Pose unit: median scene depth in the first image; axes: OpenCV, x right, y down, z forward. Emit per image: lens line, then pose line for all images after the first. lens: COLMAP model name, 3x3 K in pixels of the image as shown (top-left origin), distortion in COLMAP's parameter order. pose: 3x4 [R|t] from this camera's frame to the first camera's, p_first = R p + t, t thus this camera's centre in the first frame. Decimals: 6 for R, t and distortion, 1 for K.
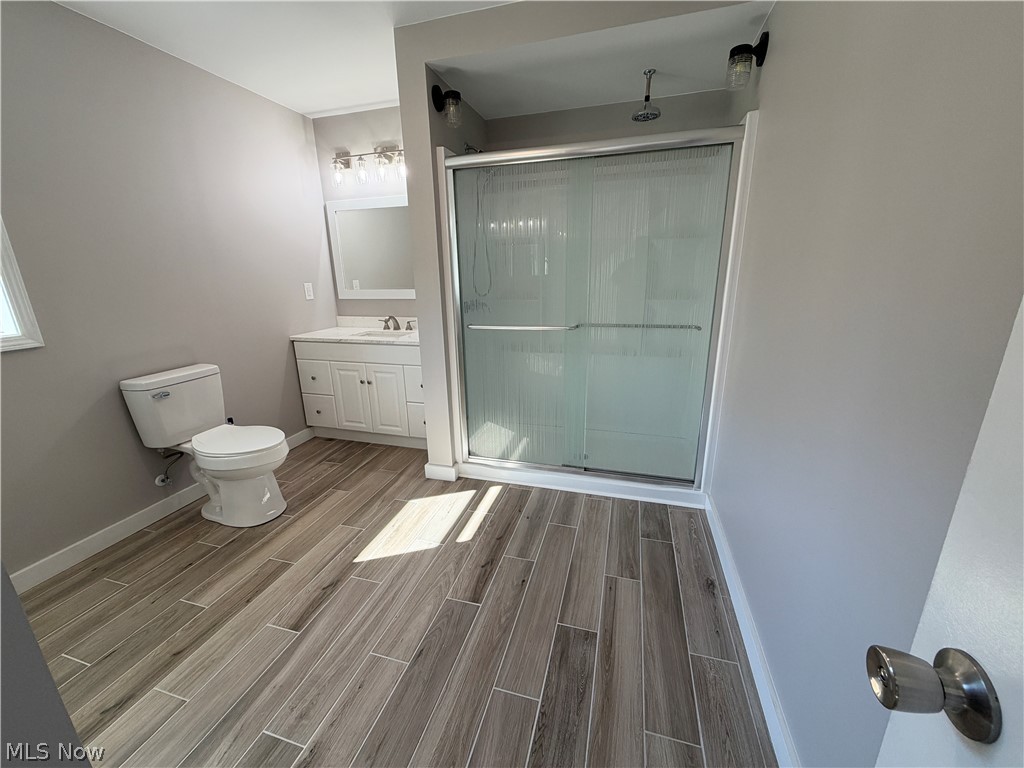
lens RADIAL K [[405.8, 0, 509.6], [0, 405.8, 382.8], [0, 0, 1]] dist [0.000232, -0.000302]
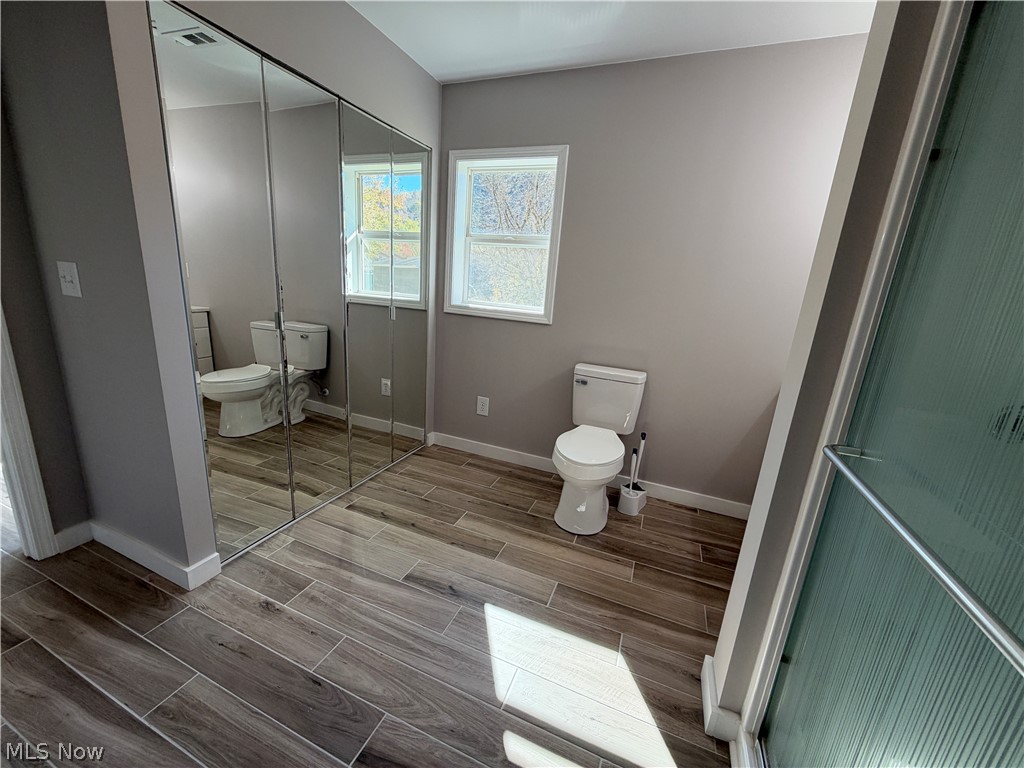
lens RADIAL K [[405.8, 0, 510.0], [0, 405.8, 384.5], [0, 0, 1]] dist [0.000232, -0.000302]
pose [[-0.105248, 0.261302, -0.959502, 0.332715], [-0.331817, 0.900337, 0.281587, -0.253281], [0.937454, 0.348016, -0.008054, 0.923118]]
